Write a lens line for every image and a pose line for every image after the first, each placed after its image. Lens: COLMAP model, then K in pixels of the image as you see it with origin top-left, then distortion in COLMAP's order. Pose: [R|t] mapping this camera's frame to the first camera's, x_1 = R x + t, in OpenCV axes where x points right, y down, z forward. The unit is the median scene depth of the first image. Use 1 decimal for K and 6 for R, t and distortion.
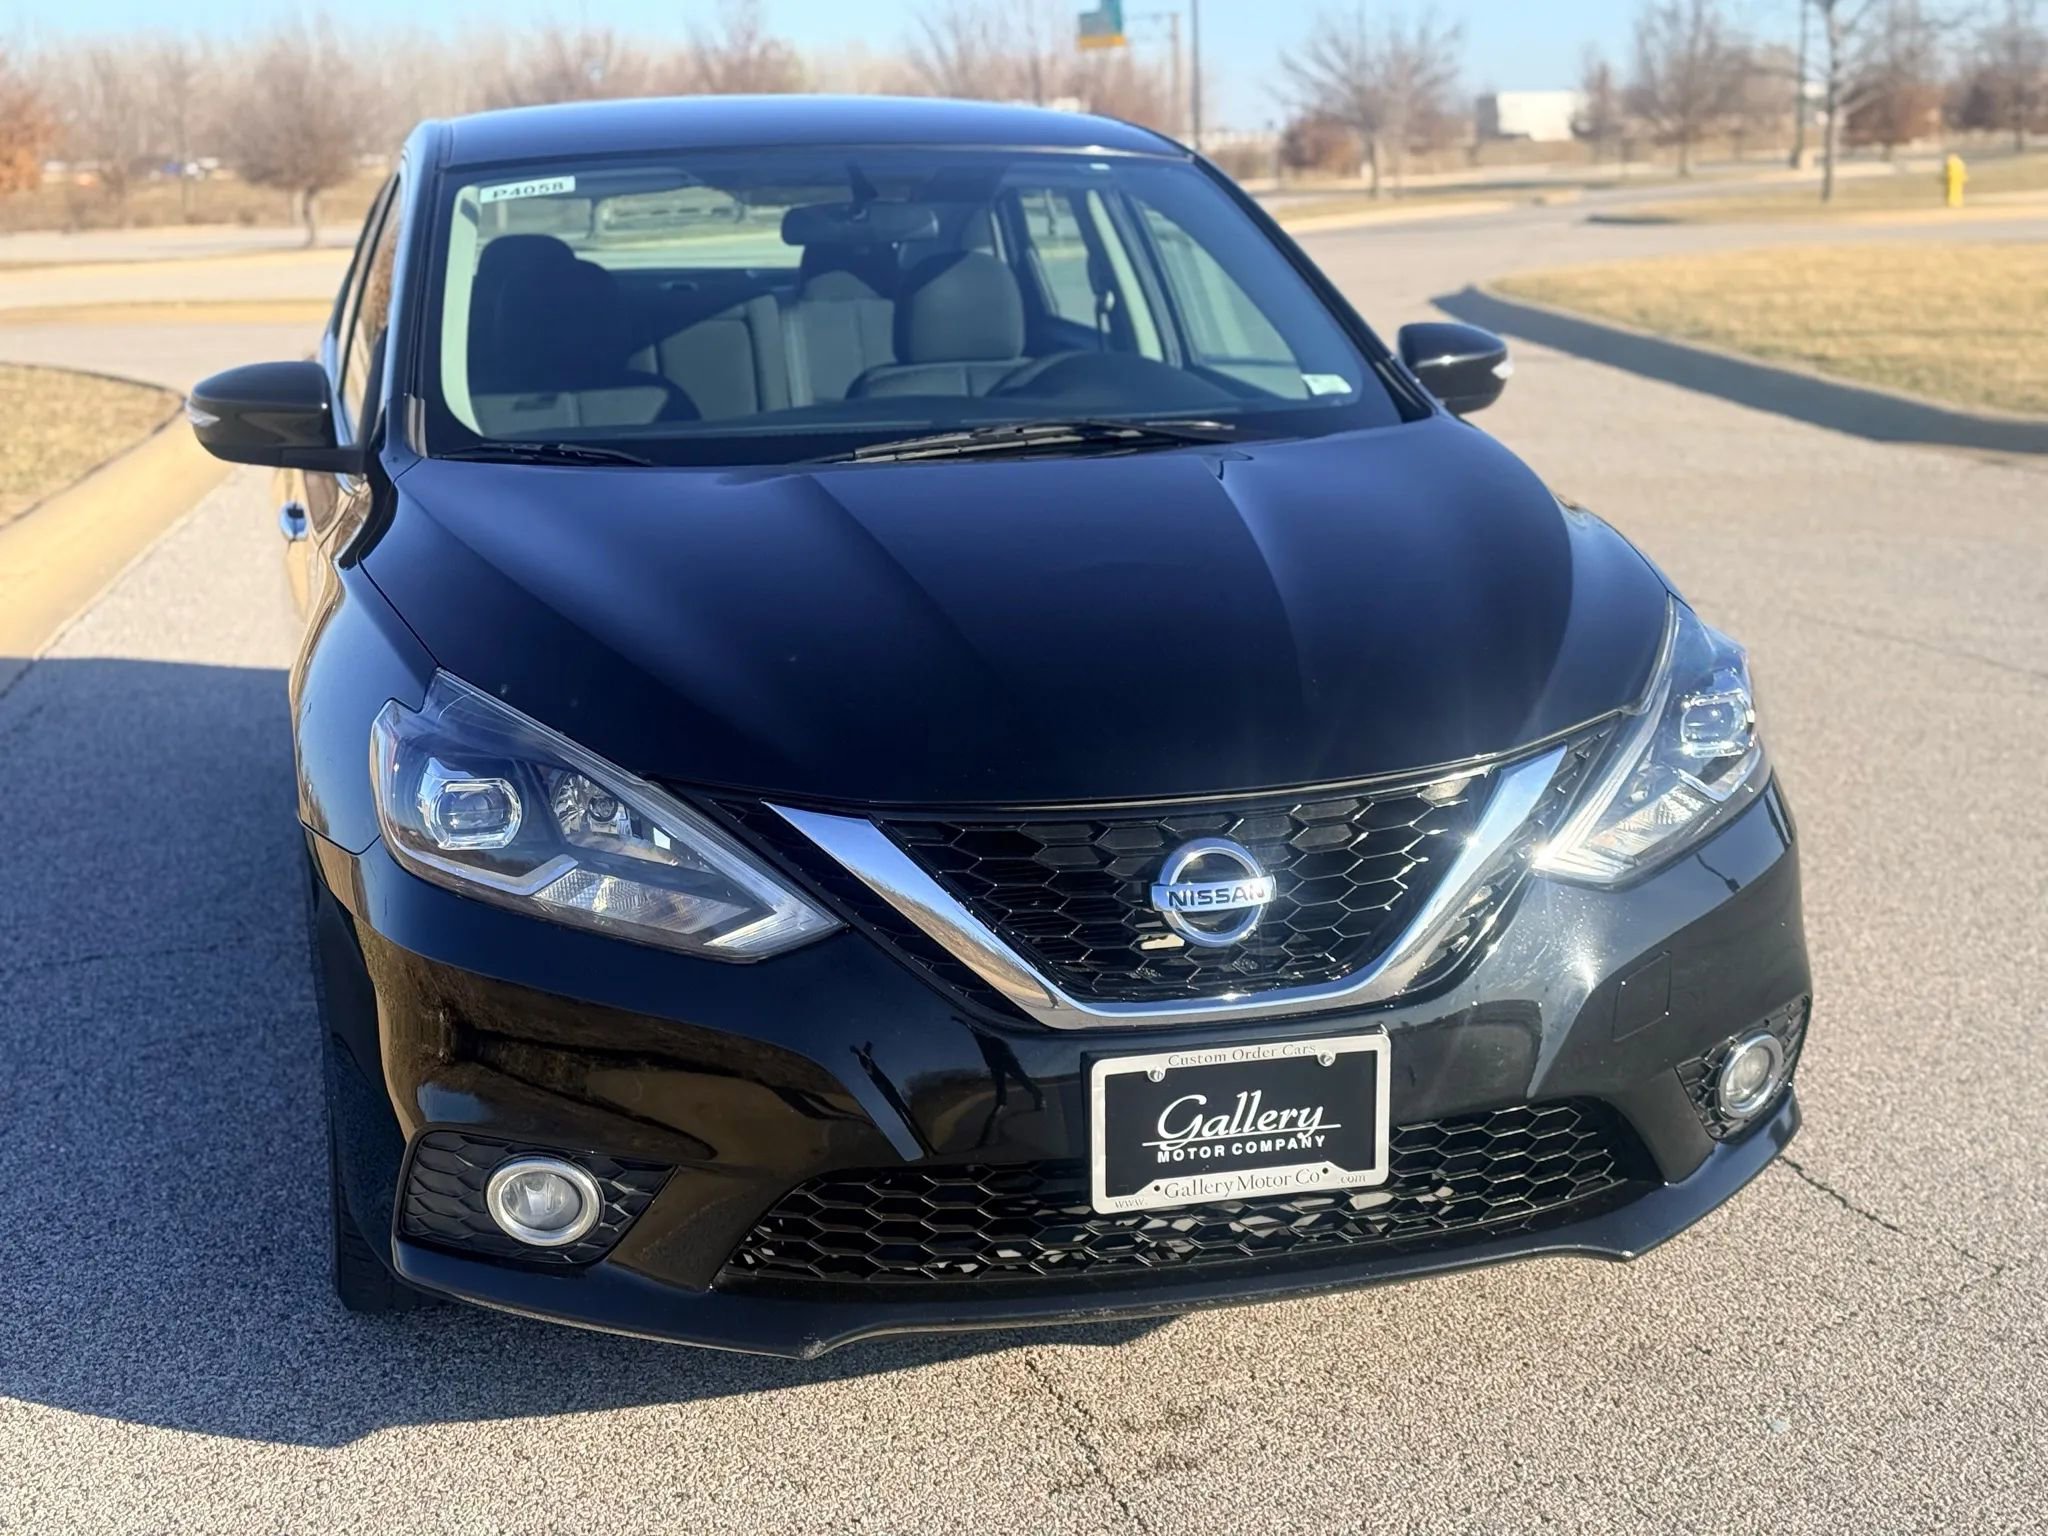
lens RADIAL K [[2847.3, 0, 1035.6], [0, 2847.3, 889.4], [0, 0, 1]] dist [0.119259, 0.000000]
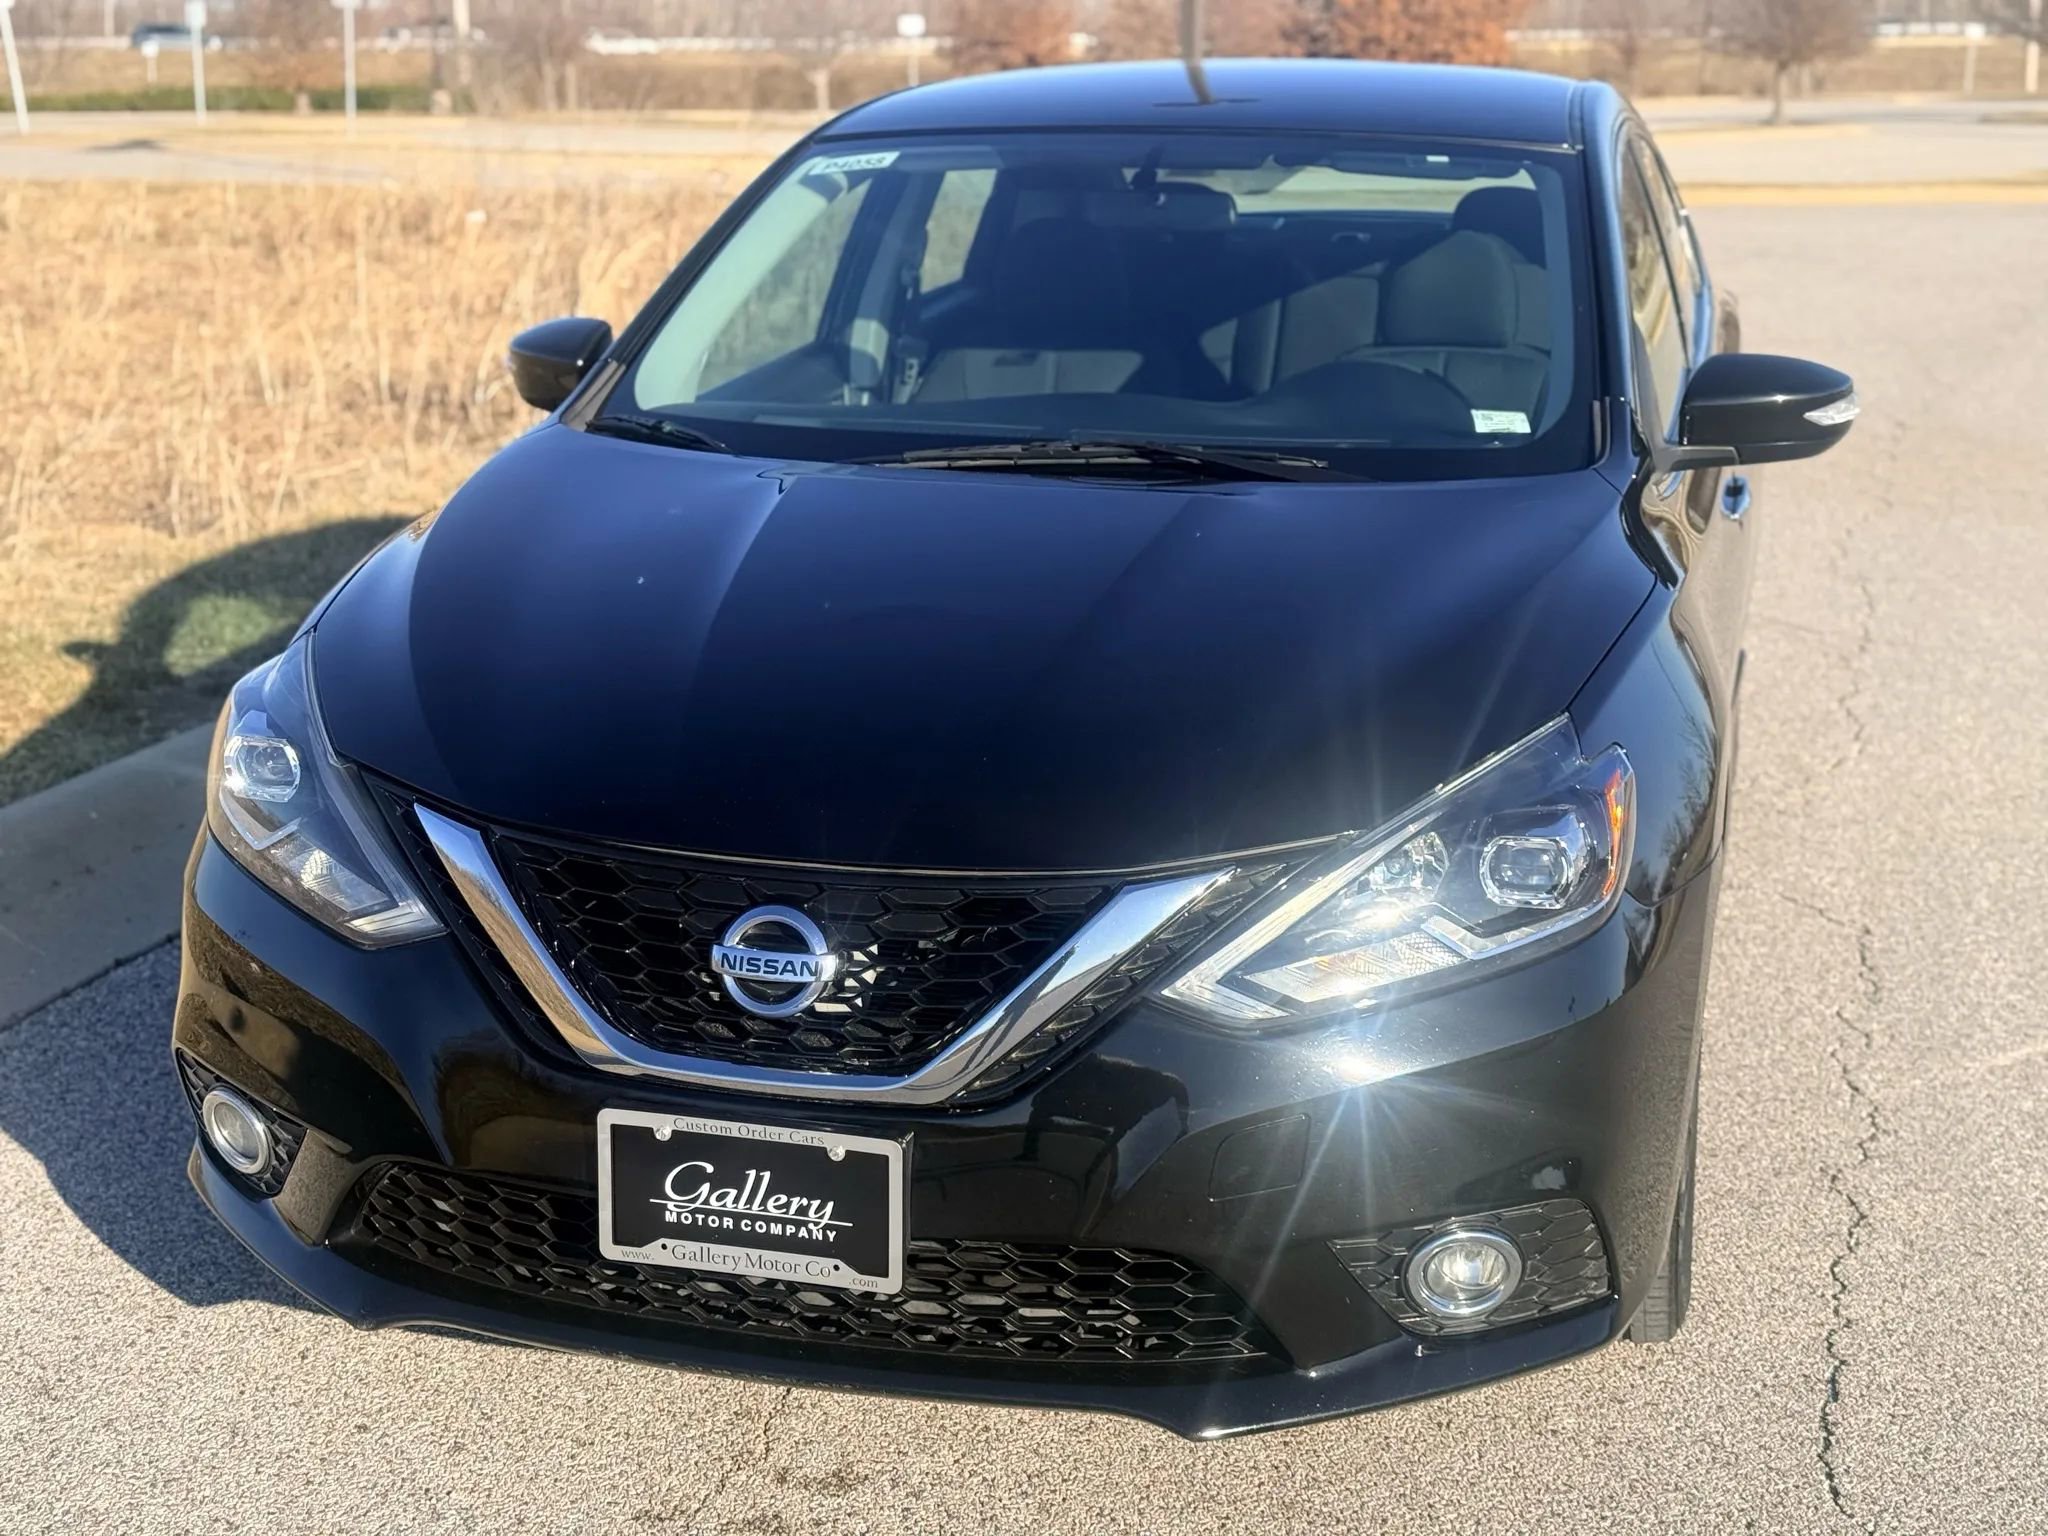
lens RADIAL K [[2847.3, 0, 1004.1], [0, 2847.3, 861.9], [0, 0, 1]] dist [0.119259, 0.000000]
pose [[0.863391, 0.163458, -0.477324, 0.591304], [-0.146828, 0.986520, 0.072246, -0.114815], [0.482699, 0.007708, 0.875752, 0.186397]]
